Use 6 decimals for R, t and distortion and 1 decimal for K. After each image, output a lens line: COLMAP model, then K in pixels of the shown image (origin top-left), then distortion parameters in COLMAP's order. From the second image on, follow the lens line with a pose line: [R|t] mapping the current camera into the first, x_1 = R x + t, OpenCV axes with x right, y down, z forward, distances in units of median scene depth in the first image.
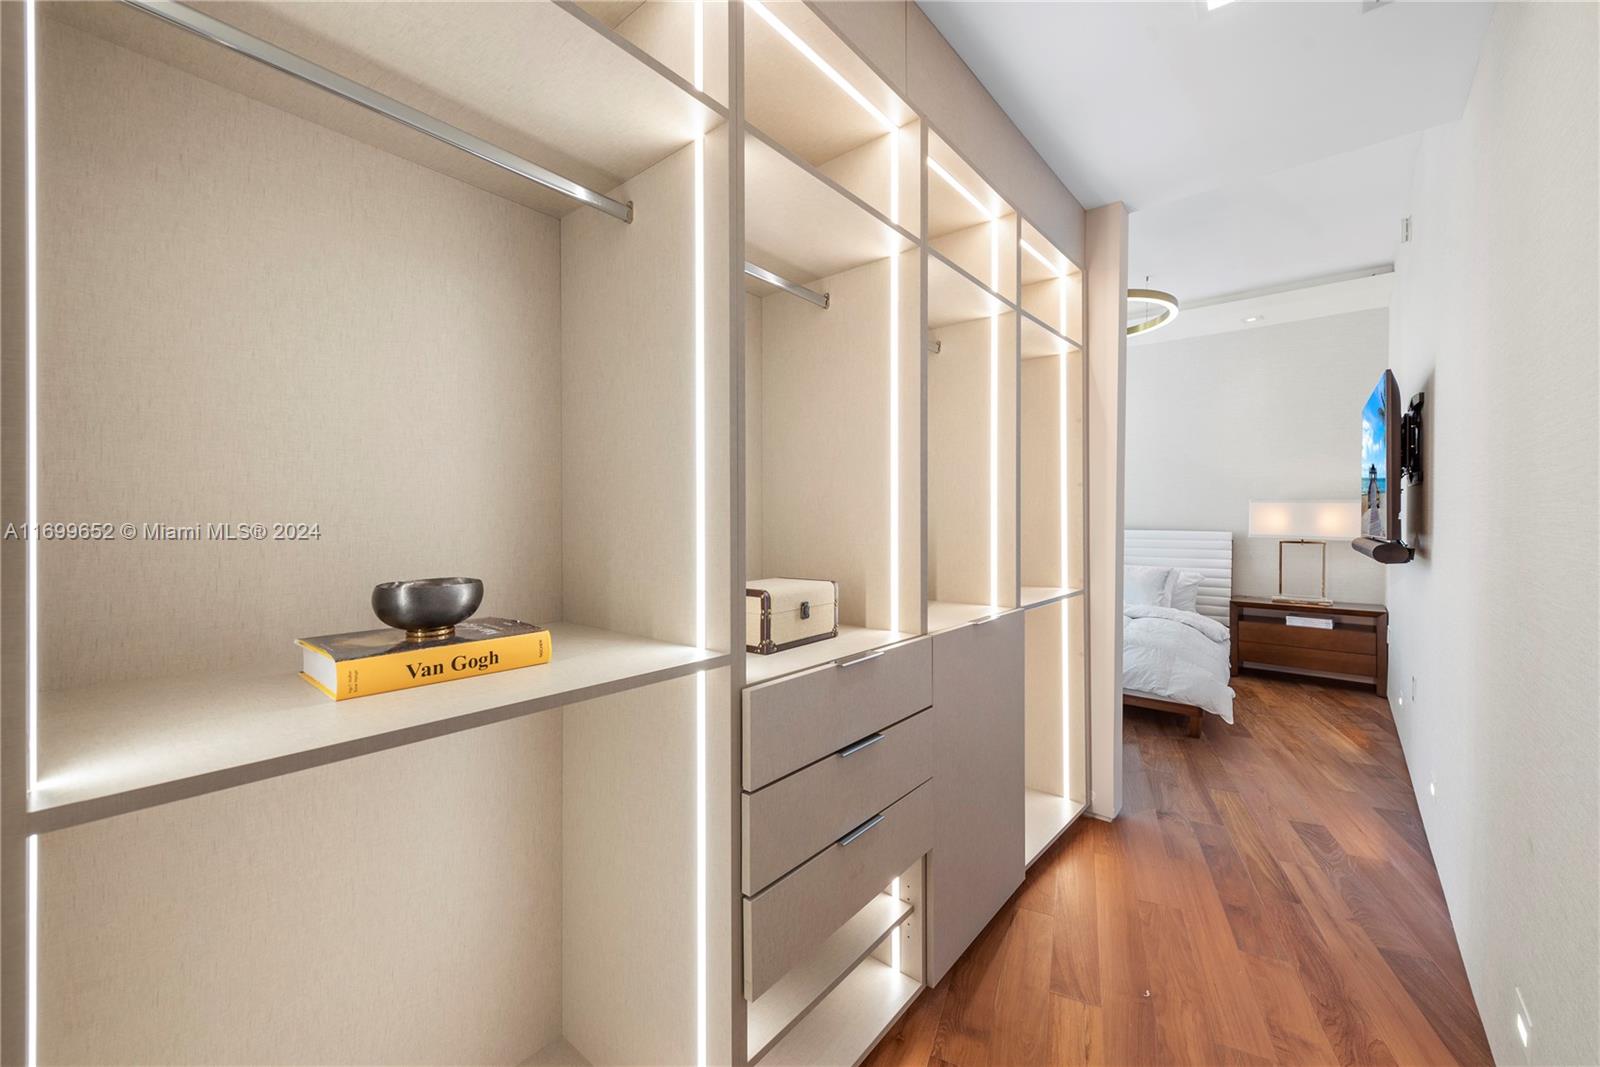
lens RADIAL K [[631.6, 0, 805.3], [0, 631.6, 512.2], [0, 0, 1]] dist [0.000881, -0.000072]
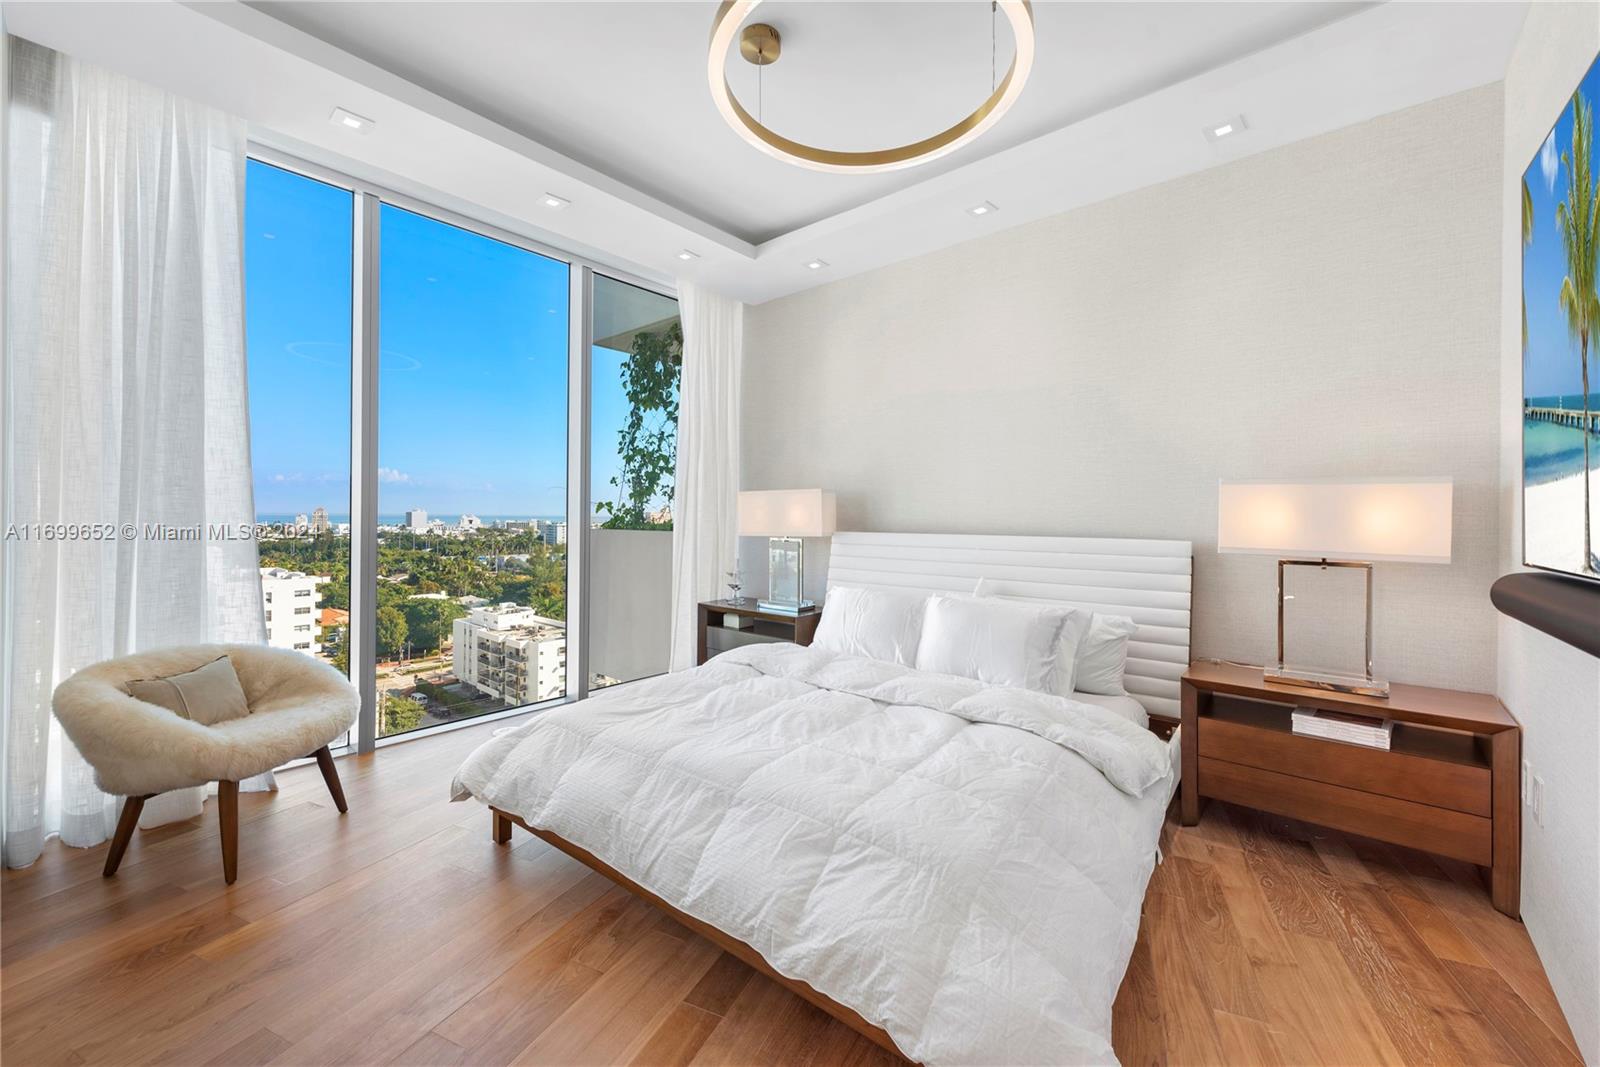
lens RADIAL K [[631.6, 0, 805.3], [0, 631.6, 512.2], [0, 0, 1]] dist [0.000881, -0.000072]
pose [[0.999950, 0.000814, -0.010003, 0.380596], [-0.000828, 0.999999, -0.001398, 0.008041], [0.010002, 0.001406, 0.999949, 0.495508]]
